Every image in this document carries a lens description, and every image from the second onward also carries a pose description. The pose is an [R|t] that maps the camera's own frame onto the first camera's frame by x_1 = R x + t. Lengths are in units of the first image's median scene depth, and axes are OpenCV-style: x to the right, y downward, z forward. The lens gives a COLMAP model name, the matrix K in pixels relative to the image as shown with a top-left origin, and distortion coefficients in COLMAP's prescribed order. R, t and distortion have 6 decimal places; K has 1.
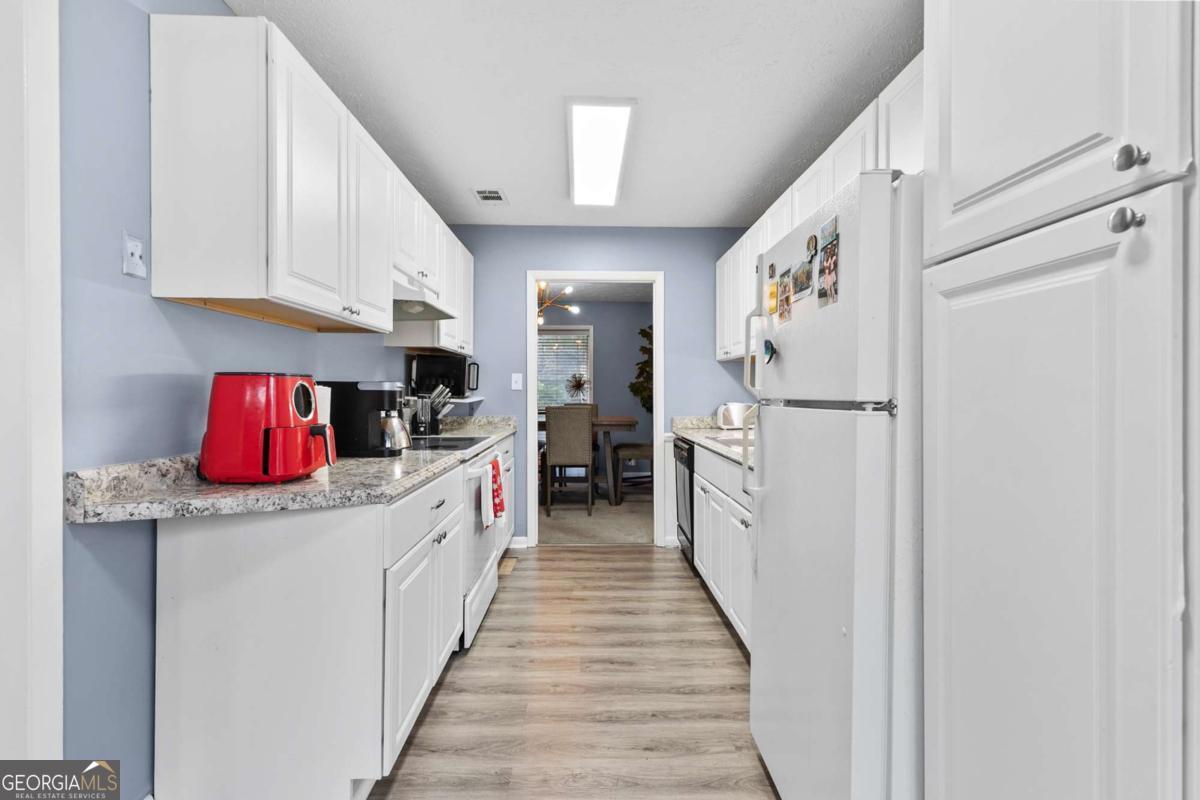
lens RADIAL K [[533.9, 0, 597.7], [0, 533.9, 393.9], [0, 0, 1]] dist [0.001213, 0.000003]
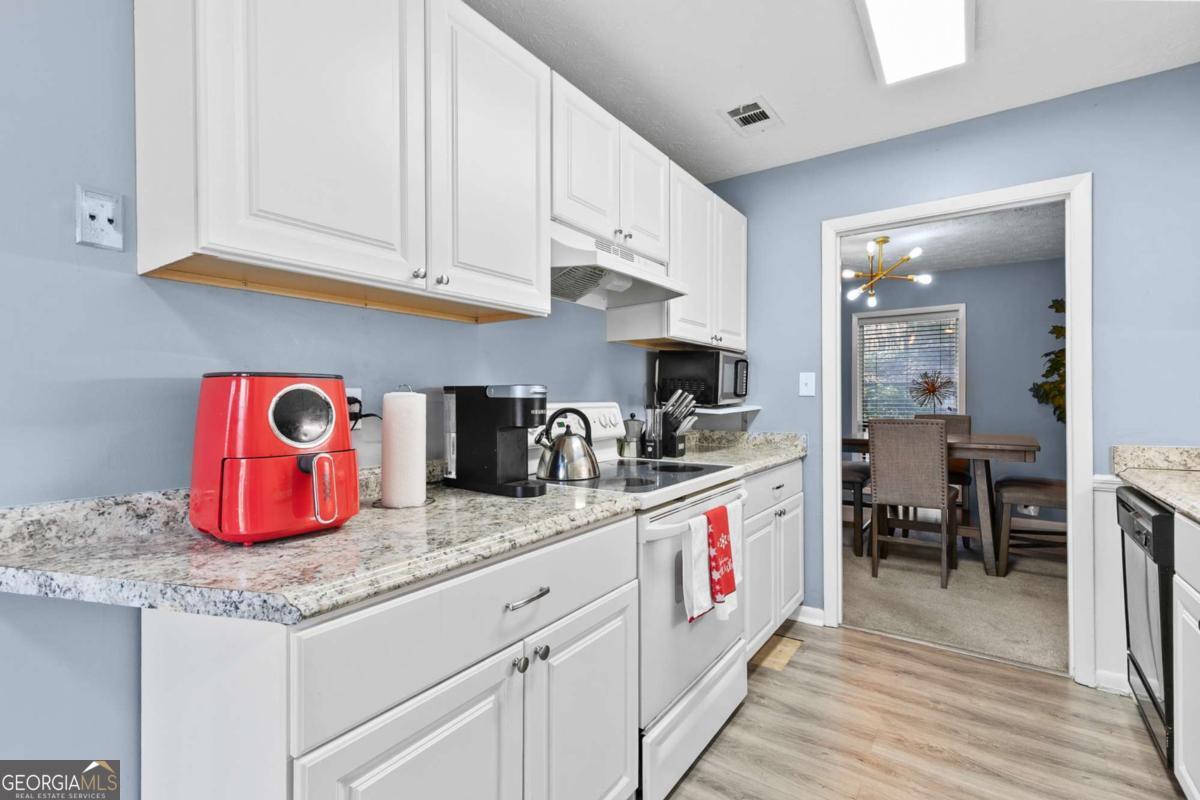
lens RADIAL K [[539.2, 0, 604.5], [0, 539.2, 401.6], [0, 0, 1]] dist [0.006444, -0.000017]
pose [[0.808636, -0.002191, -0.588305, 0.058850], [0.003184, 0.999995, 0.000653, -0.001355], [0.588300, -0.002401, 0.808639, 0.329745]]
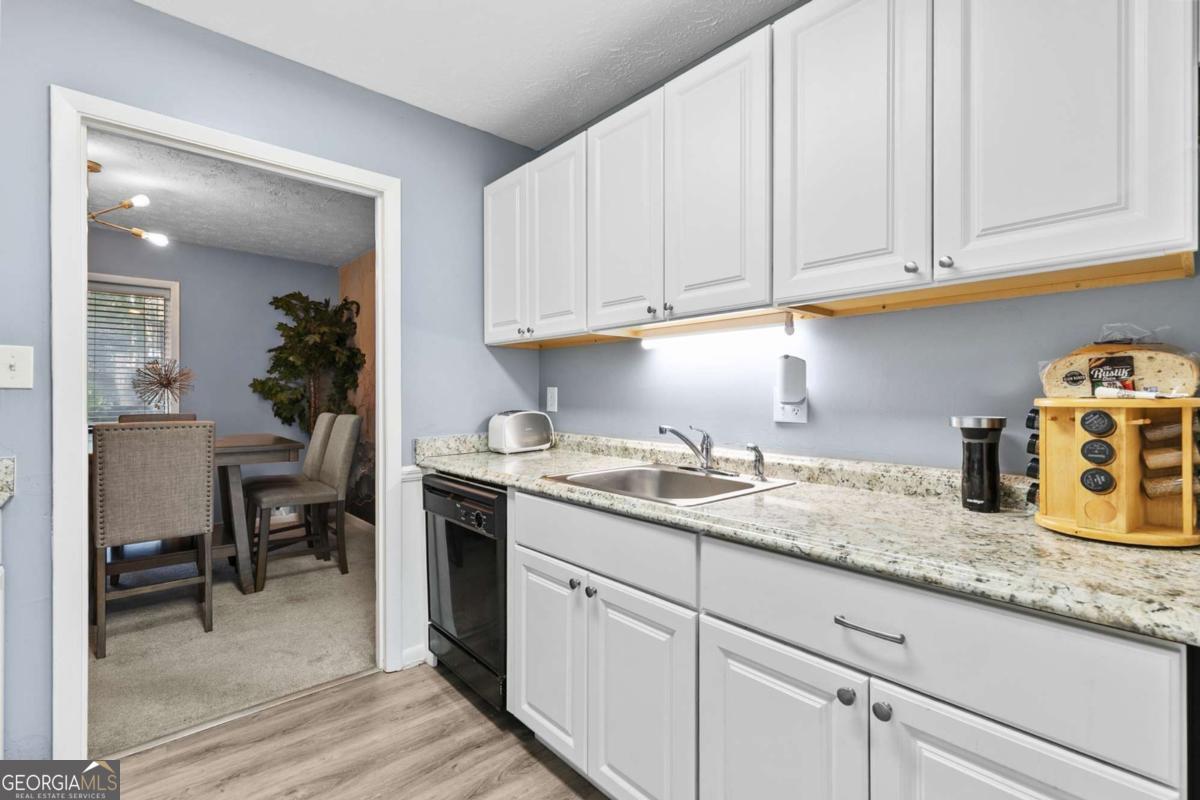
lens RADIAL K [[542.9, 0, 603.5], [0, 542.9, 396.0], [0, 0, 1]] dist [0.011841, -0.000064]
pose [[0.760238, -0.000382, 0.649645, -0.103718], [0.000061, 1.000000, 0.000517, -0.001903], [-0.649645, -0.000354, 0.760238, 0.512144]]
